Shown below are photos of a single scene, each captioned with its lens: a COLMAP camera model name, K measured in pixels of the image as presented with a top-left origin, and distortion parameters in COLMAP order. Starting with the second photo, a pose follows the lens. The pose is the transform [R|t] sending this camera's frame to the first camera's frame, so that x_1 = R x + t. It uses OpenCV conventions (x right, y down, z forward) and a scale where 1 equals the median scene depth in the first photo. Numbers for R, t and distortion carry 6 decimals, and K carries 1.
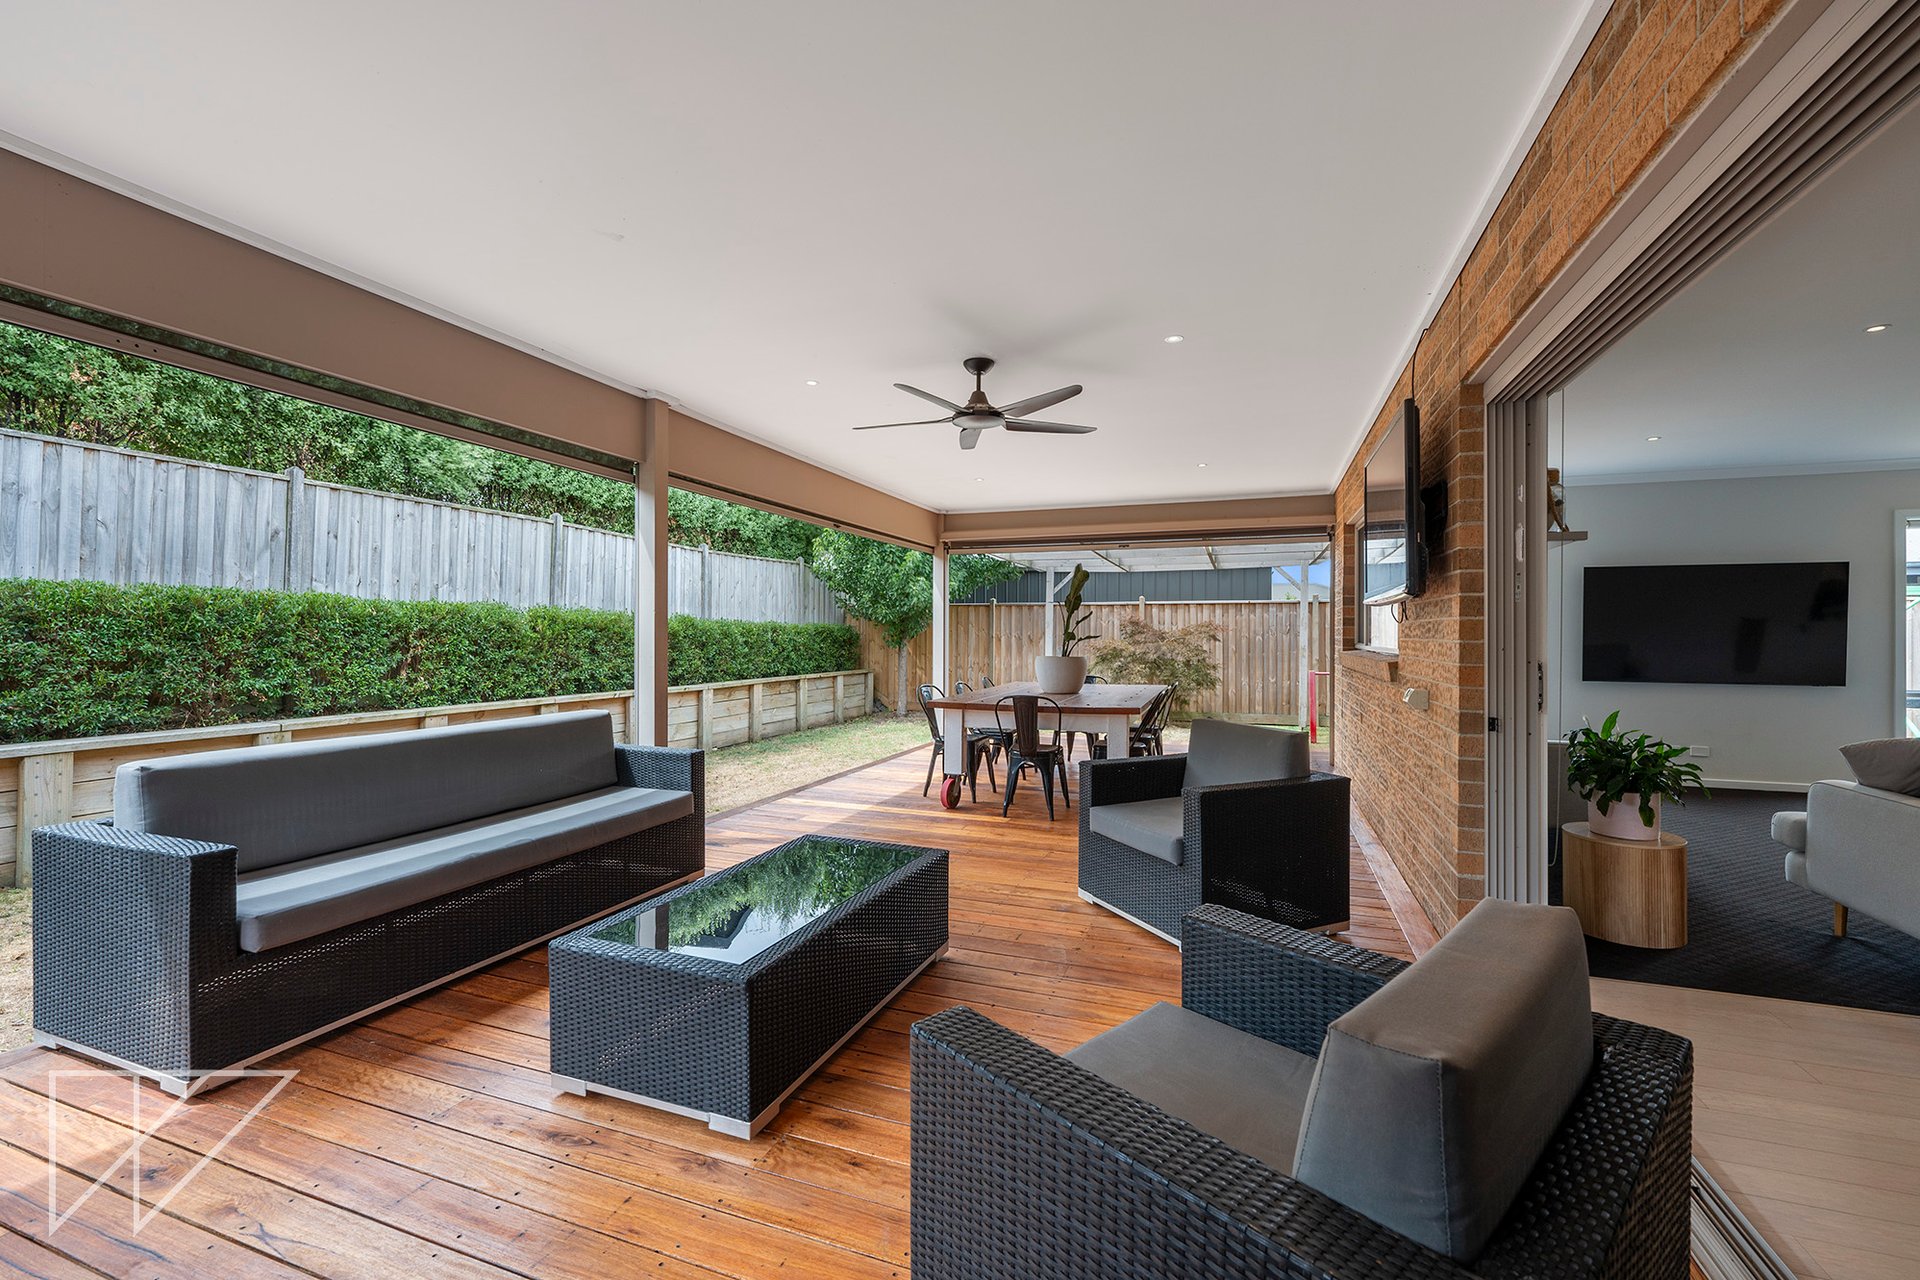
lens RADIAL K [[787.8, 0, 960.0], [0, 787.8, 640.0], [0, 0, 1]] dist [0.000623, 0.000077]
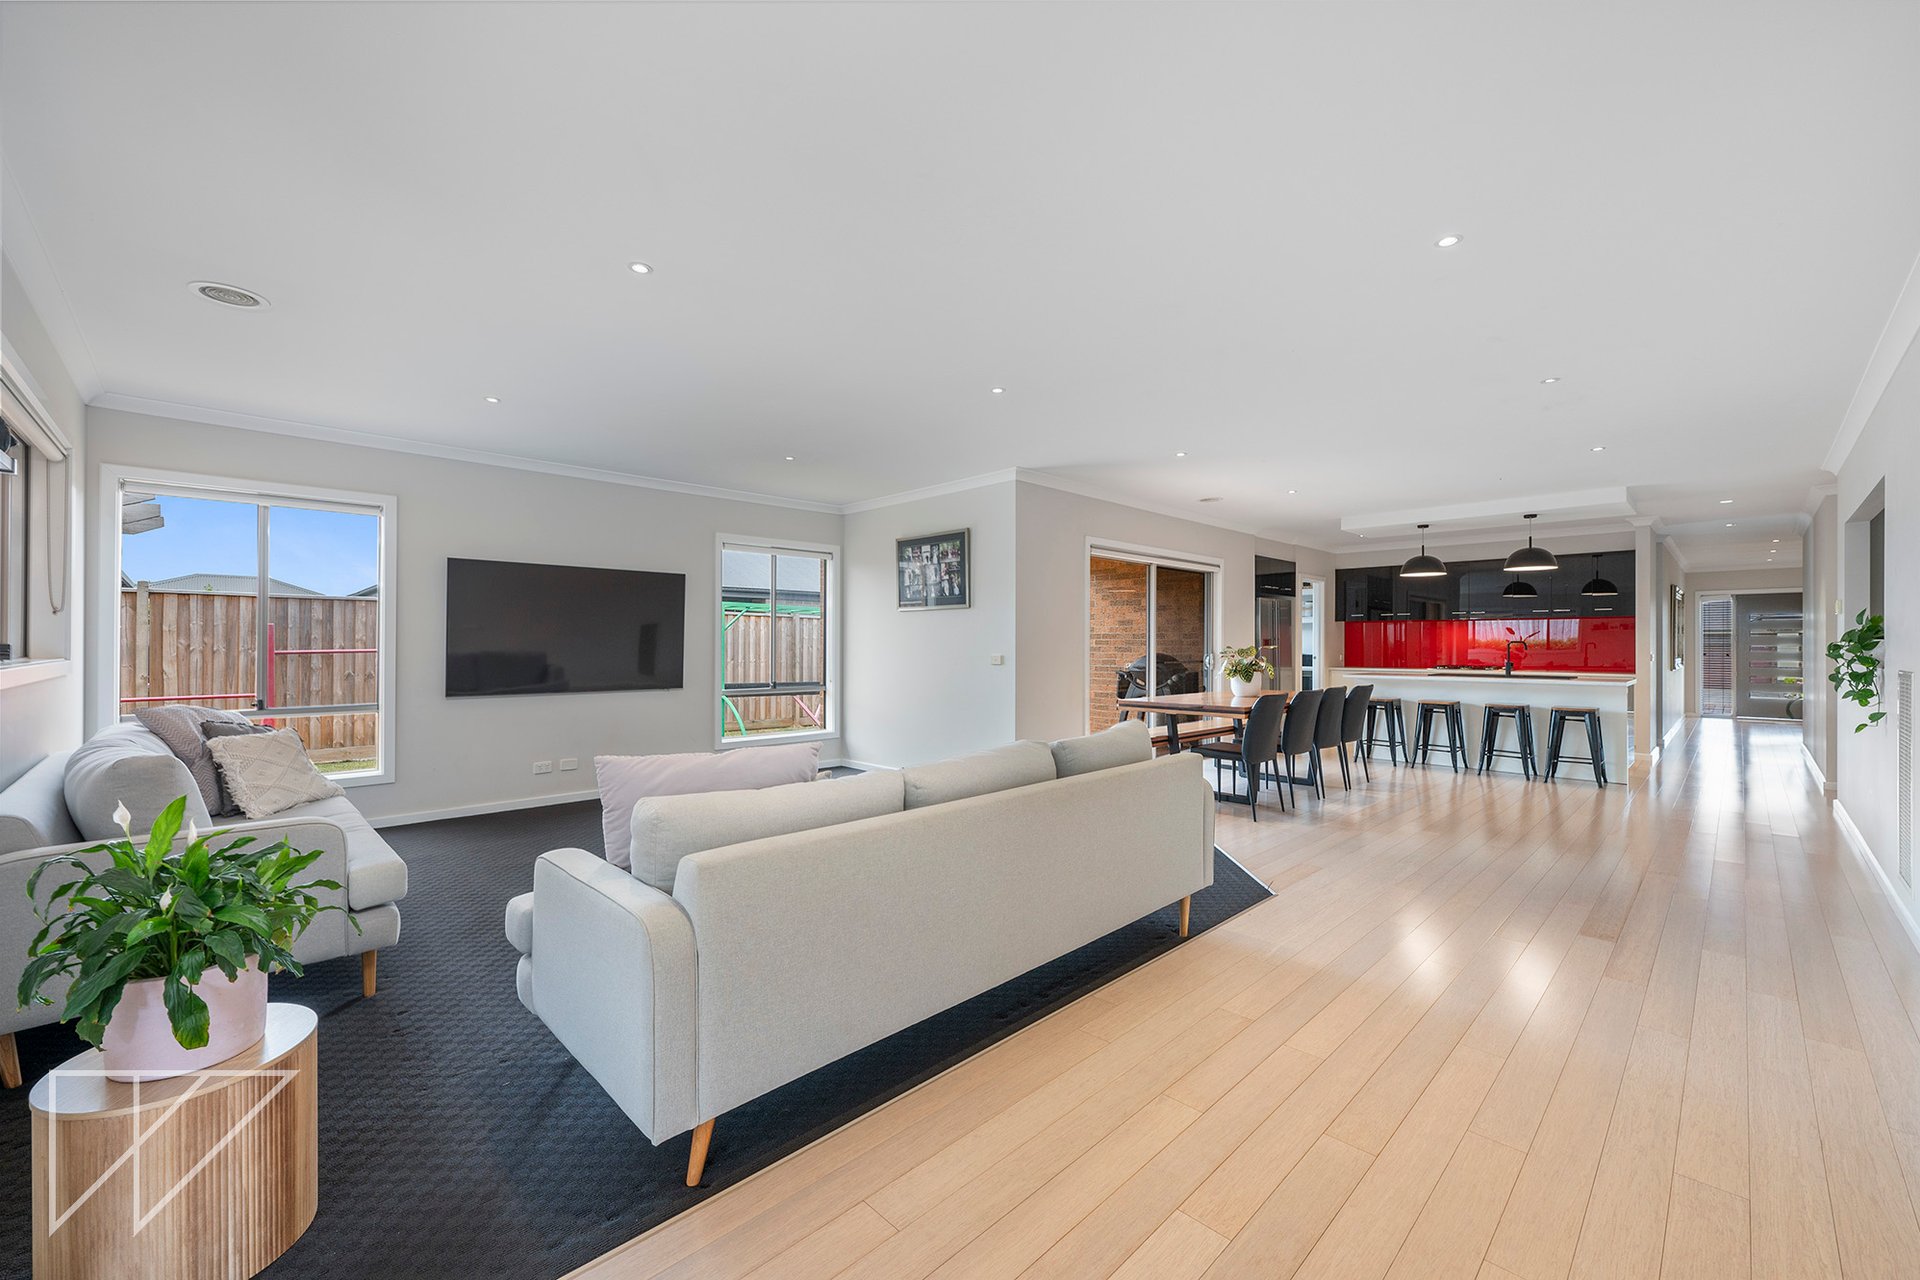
lens RADIAL K [[769.6, 0, 962.8], [0, 769.6, 645.1], [0, 0, 1]] dist [-0.000699, -0.000100]
pose [[0.423177, 0.001548, 0.906046, 0.345329], [0.004077, 0.999985, -0.003613, 0.004530], [-0.906038, 0.005223, 0.423165, 0.214095]]
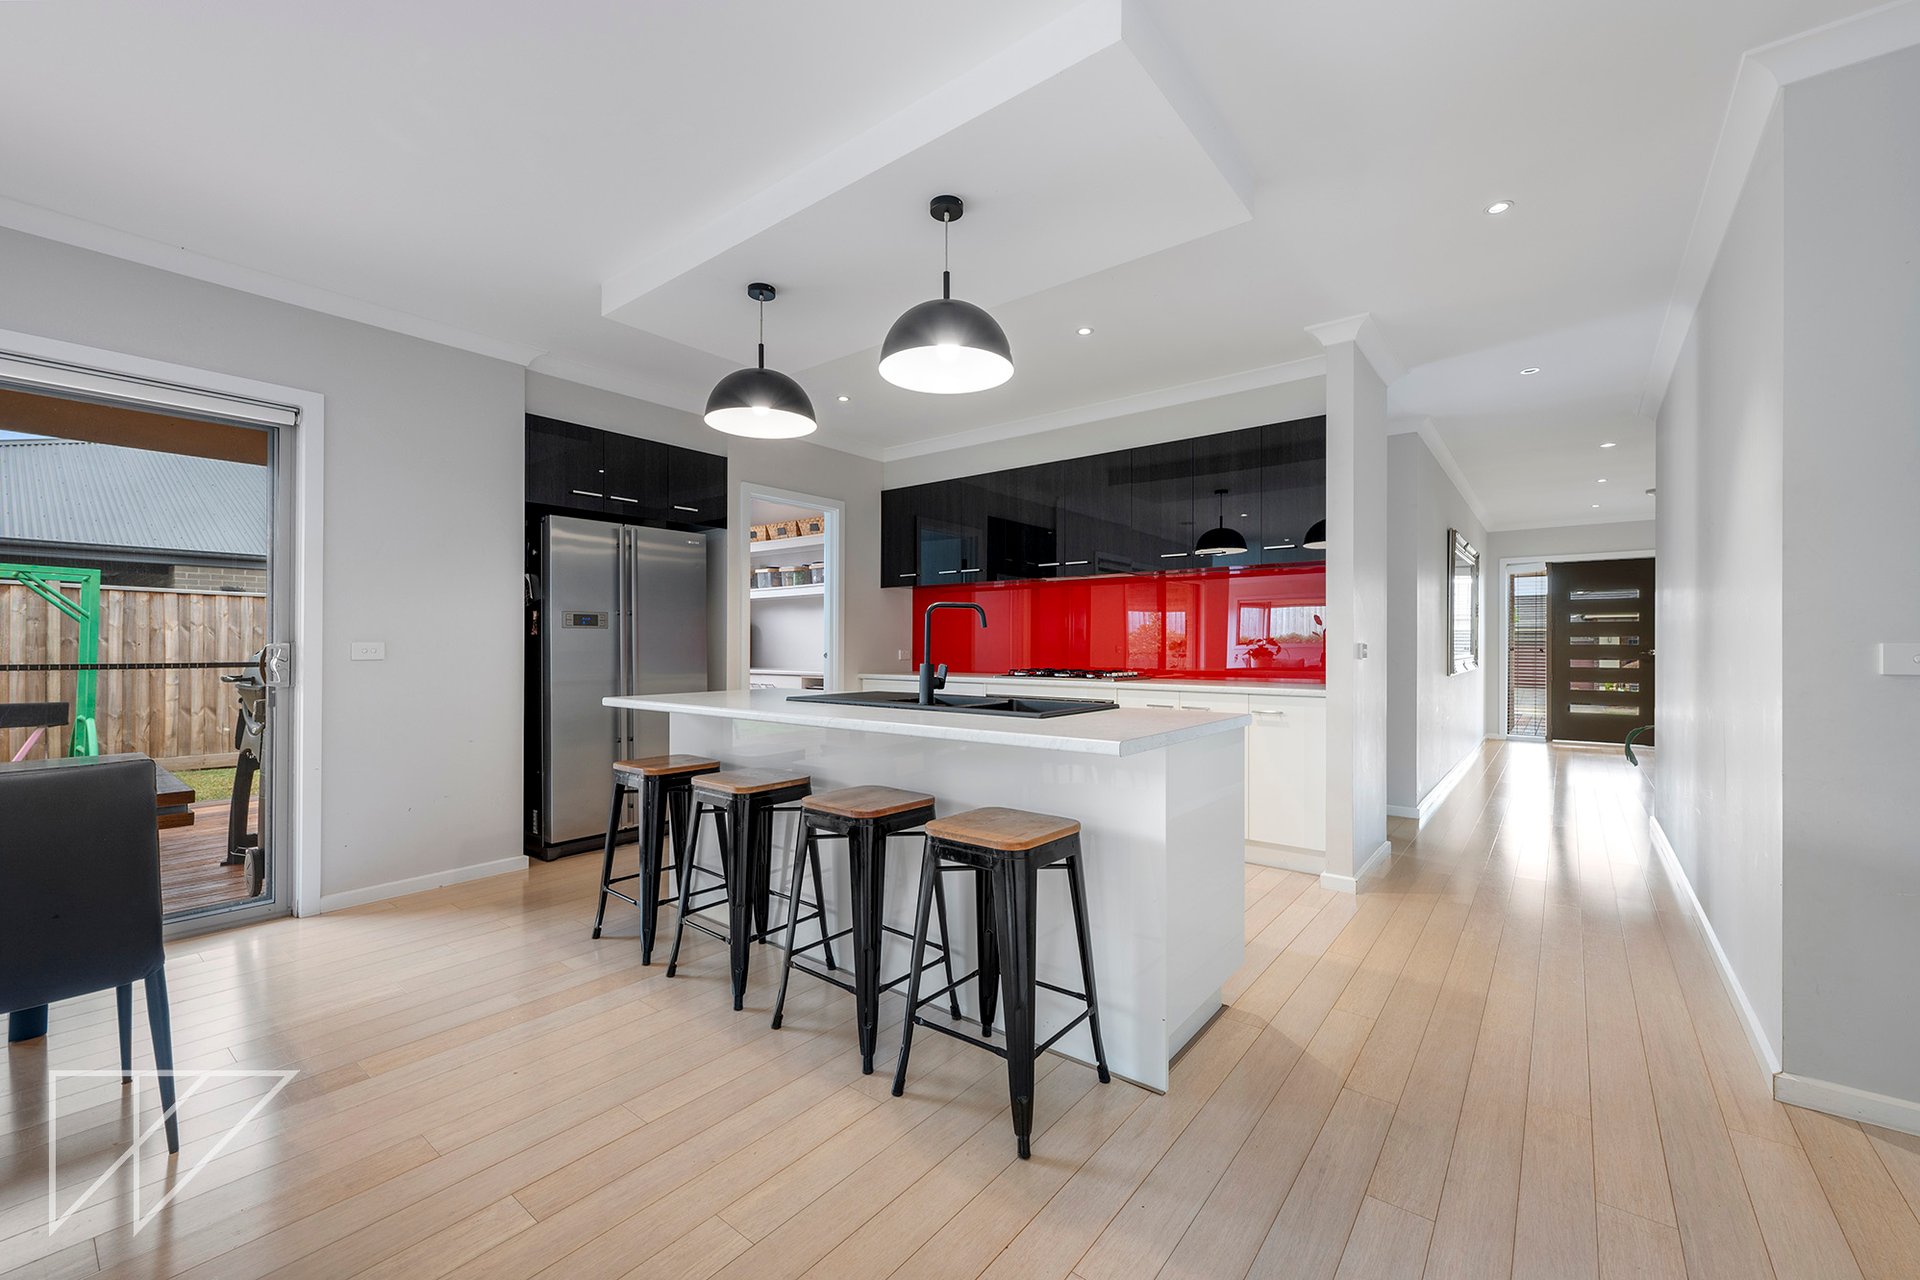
lens RADIAL K [[769.6, 0, 962.8], [0, 769.6, 645.1], [0, 0, 1]] dist [-0.000699, -0.000100]
pose [[0.307497, -0.000034, 0.951549, 1.483308], [0.007483, 0.999969, -0.002382, 0.024417], [-0.951520, 0.007853, 0.307488, -0.225092]]
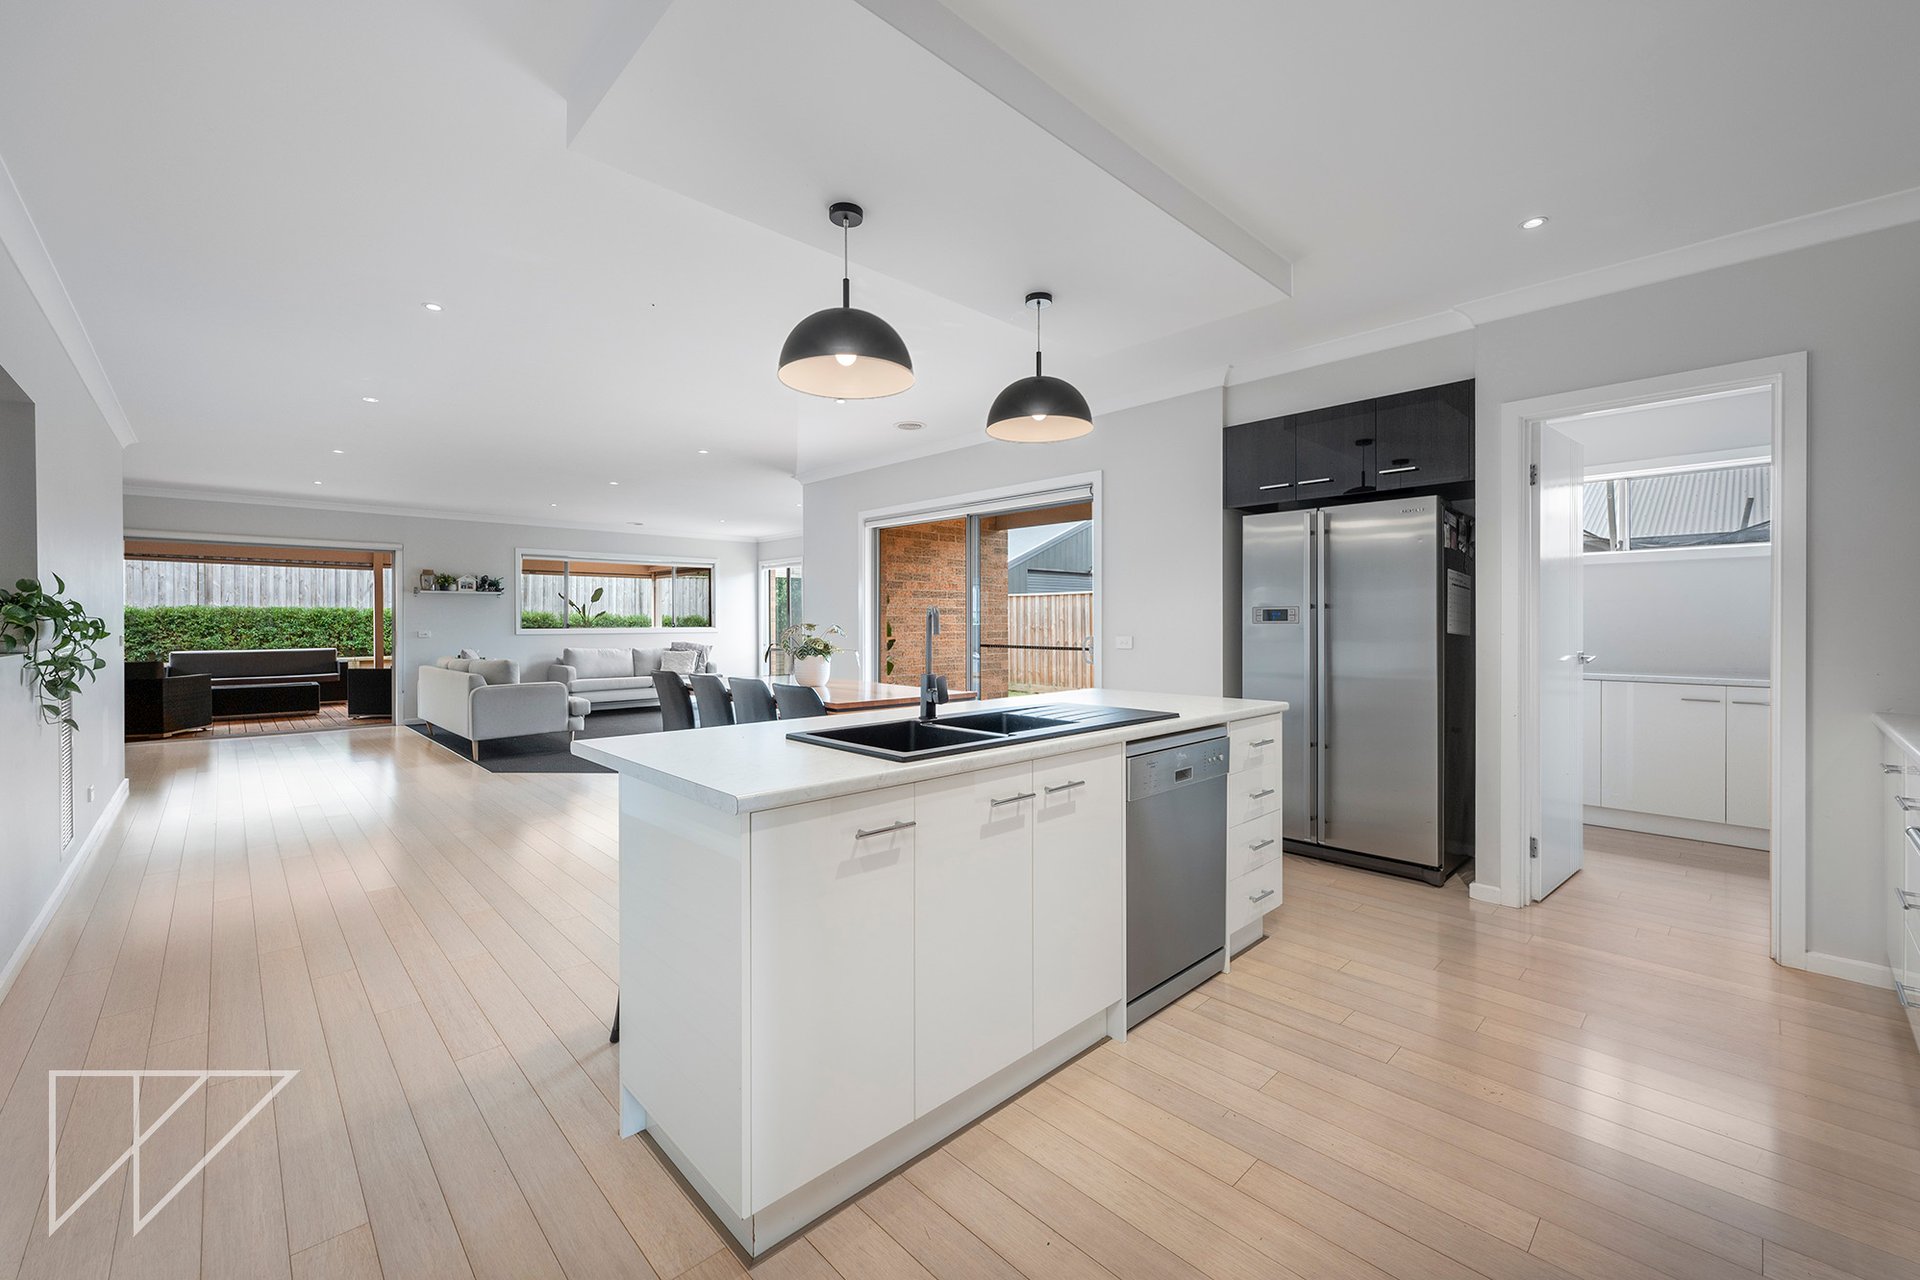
lens RADIAL K [[768.2, 0, 955.3], [0, 768.2, 625.5], [0, 0, 1]] dist [-0.001067, -0.000184]
pose [[0.897953, -0.002657, -0.440084, 2.088964], [0.000081, 0.999983, -0.005872, 0.010904], [0.440092, 0.005237, 0.897938, -0.427670]]
